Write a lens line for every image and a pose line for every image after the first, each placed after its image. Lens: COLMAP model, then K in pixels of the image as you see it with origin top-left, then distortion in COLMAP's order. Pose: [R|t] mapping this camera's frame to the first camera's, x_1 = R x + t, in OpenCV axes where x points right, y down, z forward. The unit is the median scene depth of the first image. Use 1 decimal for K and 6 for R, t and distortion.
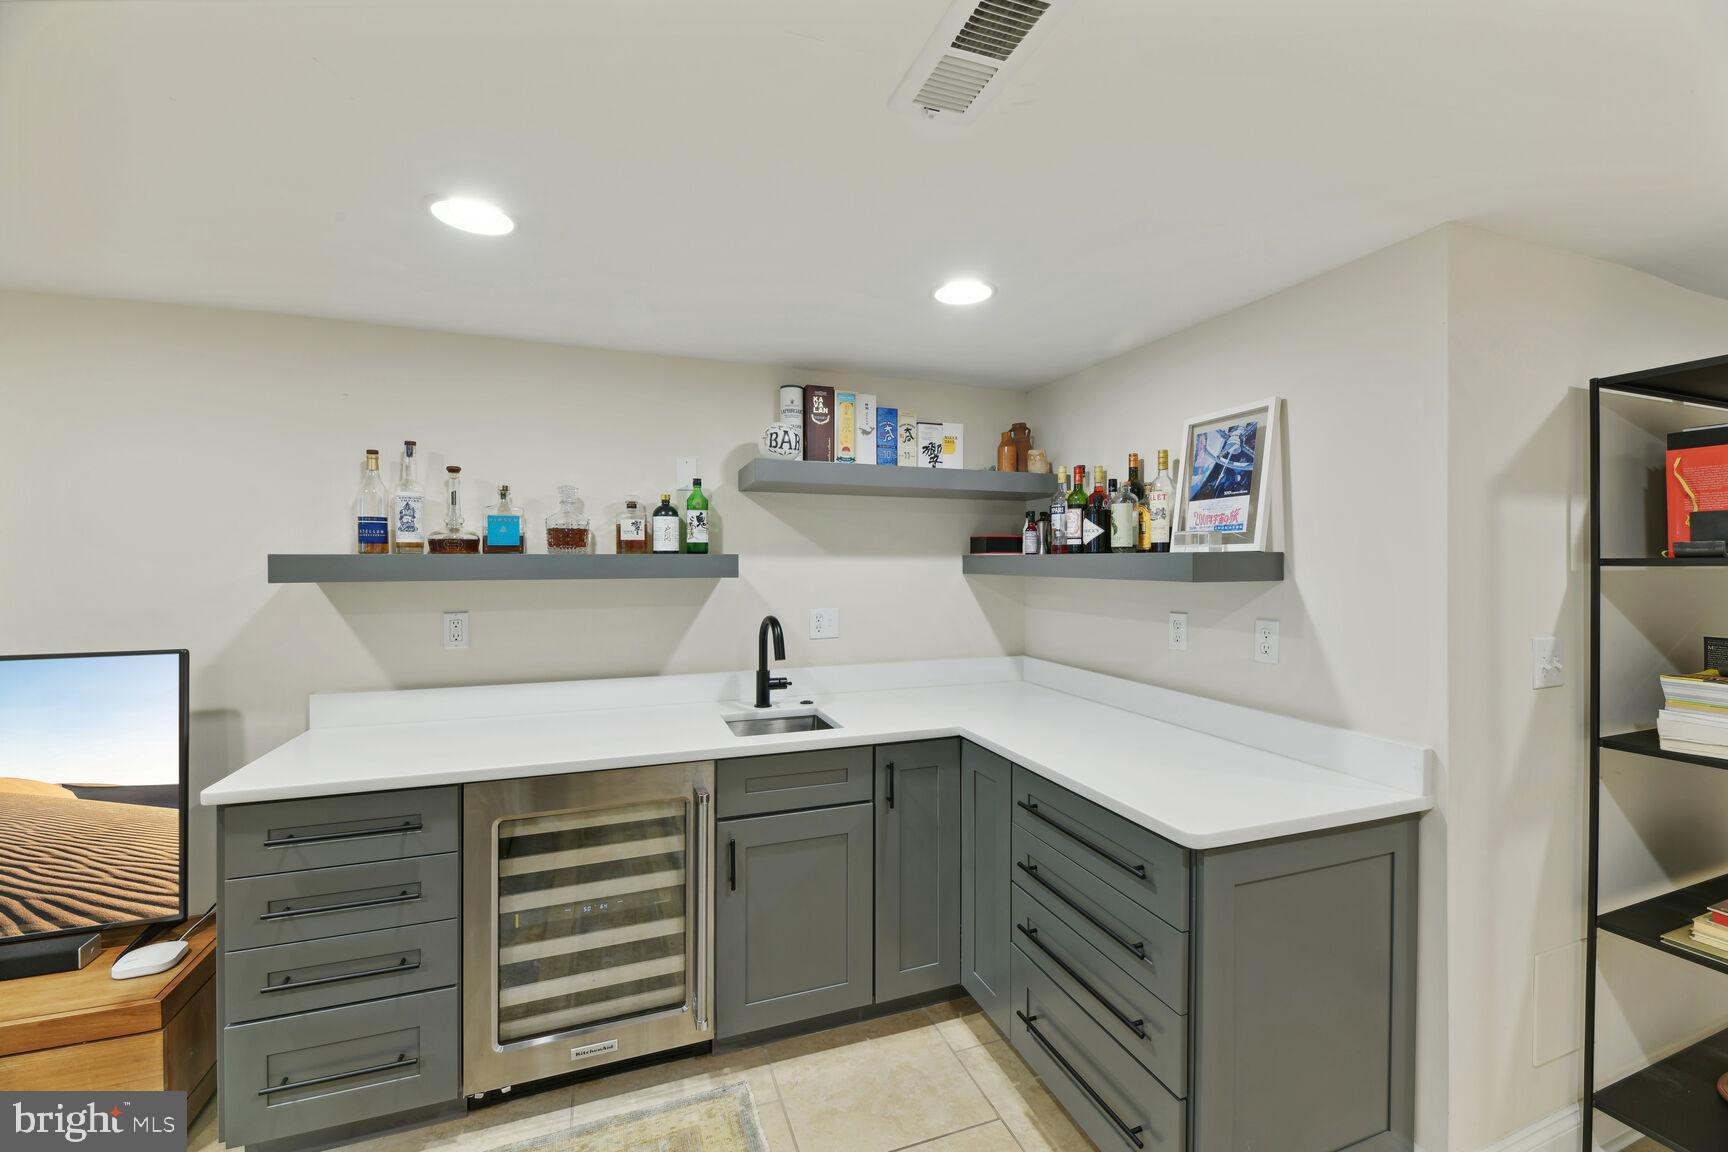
lens RADIAL K [[707.6, 0, 877.6], [0, 707.6, 565.7], [0, 0, 1]] dist [-0.001509, -0.000918]
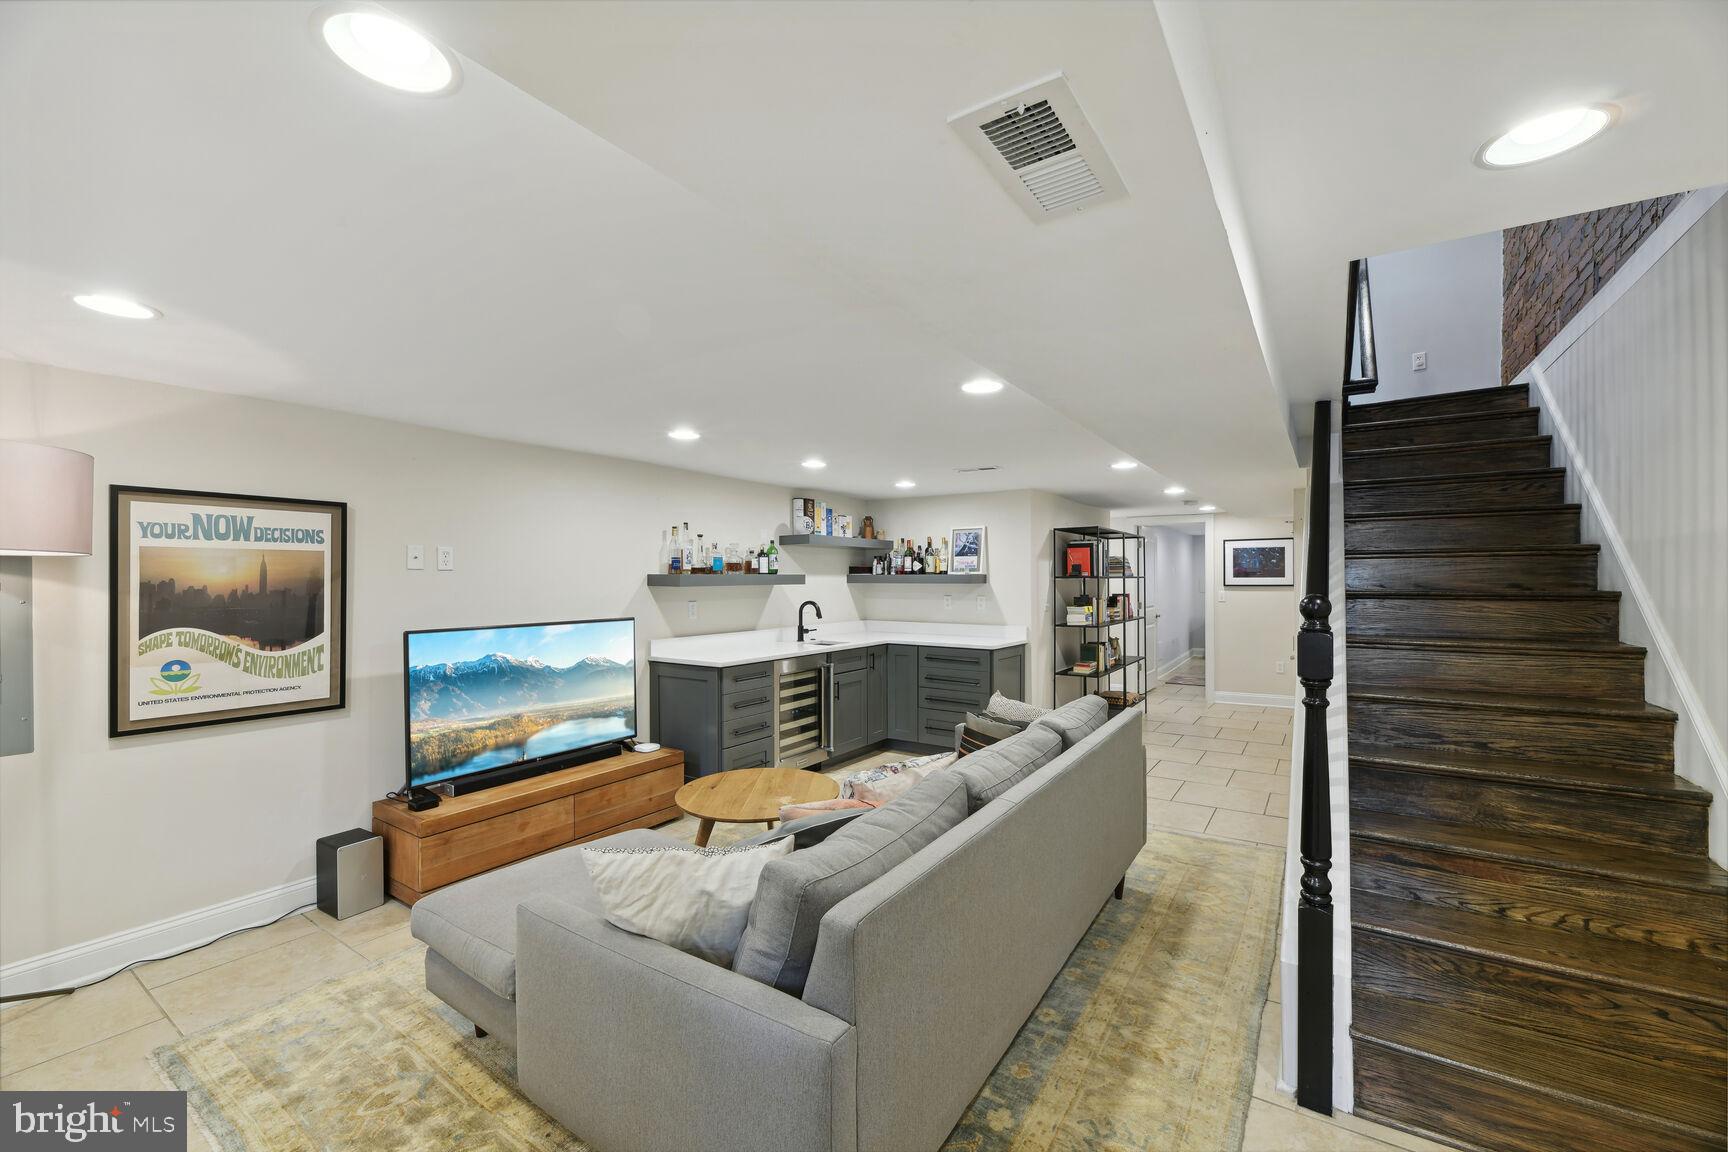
lens RADIAL K [[707.6, 0, 854.8], [0, 707.6, 579.0], [0, 0, 1]] dist [-0.001509, -0.000918]
pose [[0.820154, -0.002227, 0.572138, -1.396780], [0.004649, 0.999985, -0.002771, 0.005874], [-0.572123, 0.004933, 0.820153, -1.026623]]
